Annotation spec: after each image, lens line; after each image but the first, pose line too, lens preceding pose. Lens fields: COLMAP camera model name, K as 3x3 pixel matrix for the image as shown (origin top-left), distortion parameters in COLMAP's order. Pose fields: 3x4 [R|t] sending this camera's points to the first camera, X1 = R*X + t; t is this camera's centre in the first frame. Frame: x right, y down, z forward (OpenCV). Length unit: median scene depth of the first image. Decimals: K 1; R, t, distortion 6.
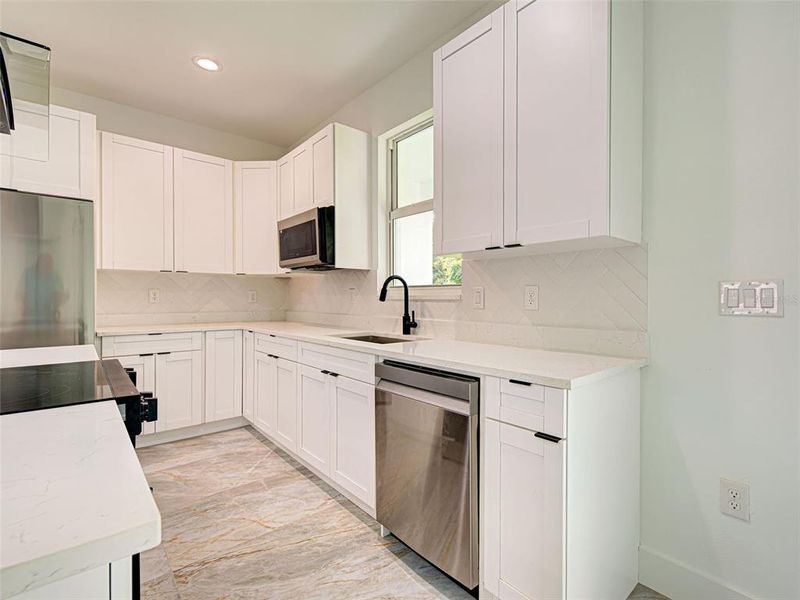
lens RADIAL K [[389.7, 0, 439.6], [0, 389.7, 297.6], [0, 0, 1]] dist [0.022033, -0.006130]
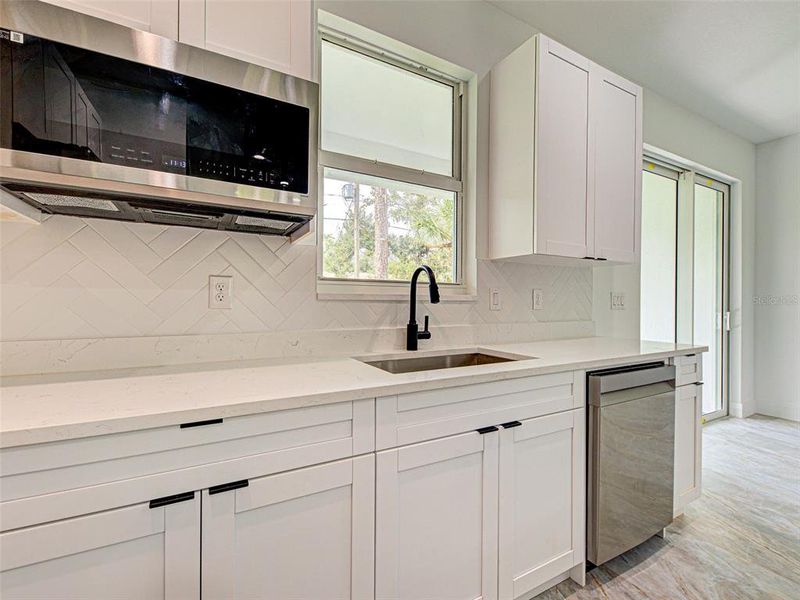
lens RADIAL K [[374.2, 0, 406.1], [0, 374.2, 294.8], [0, 0, 1]] dist [0.013609, -0.005410]
pose [[0.213090, 0.008748, 0.976993, -0.697448], [-0.011219, 0.999916, -0.006506, -0.001763], [-0.976968, -0.009574, 0.213170, 0.808433]]
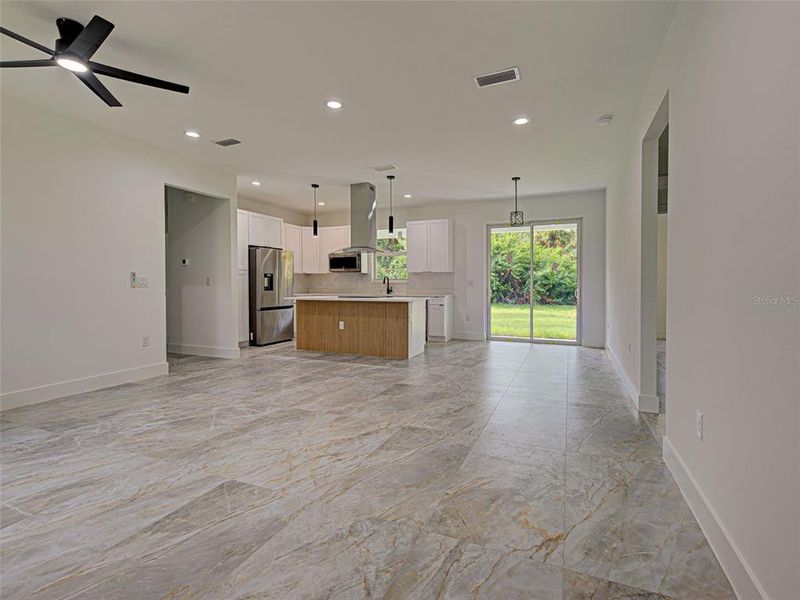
lens RADIAL K [[389.7, 0, 412.8], [0, 389.7, 290.6], [0, 0, 1]] dist [0.022033, -0.006130]
pose [[0.900877, -0.006150, 0.434031, -1.238357], [-0.000881, 0.999872, 0.015998, 0.011459], [-0.434073, -0.014794, 0.900756, -1.921956]]
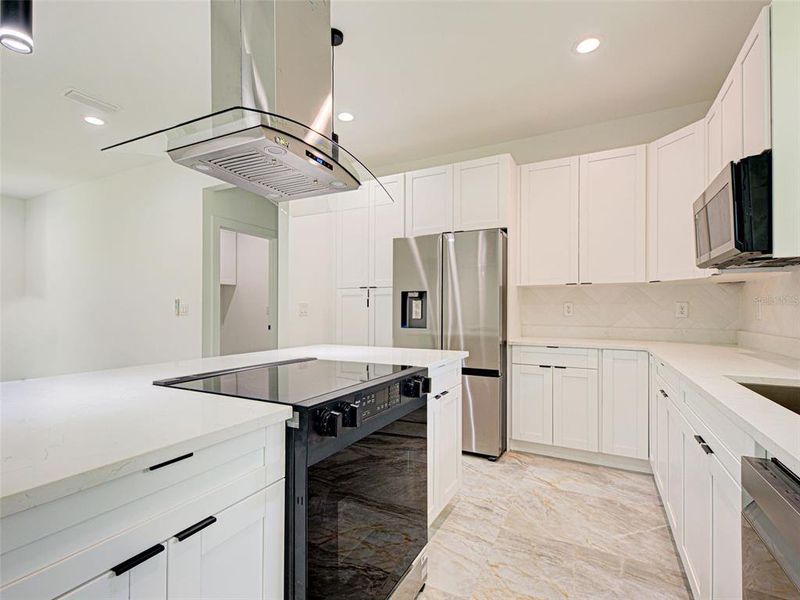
lens RADIAL K [[389.7, 0, 400.1], [0, 389.7, 307.1], [0, 0, 1]] dist [0.022033, -0.006130]
pose [[0.335453, -0.008448, -0.942019, 0.094610], [-0.001328, 0.999955, -0.009440, 0.000363], [0.942056, 0.004418, 0.335426, 0.312130]]
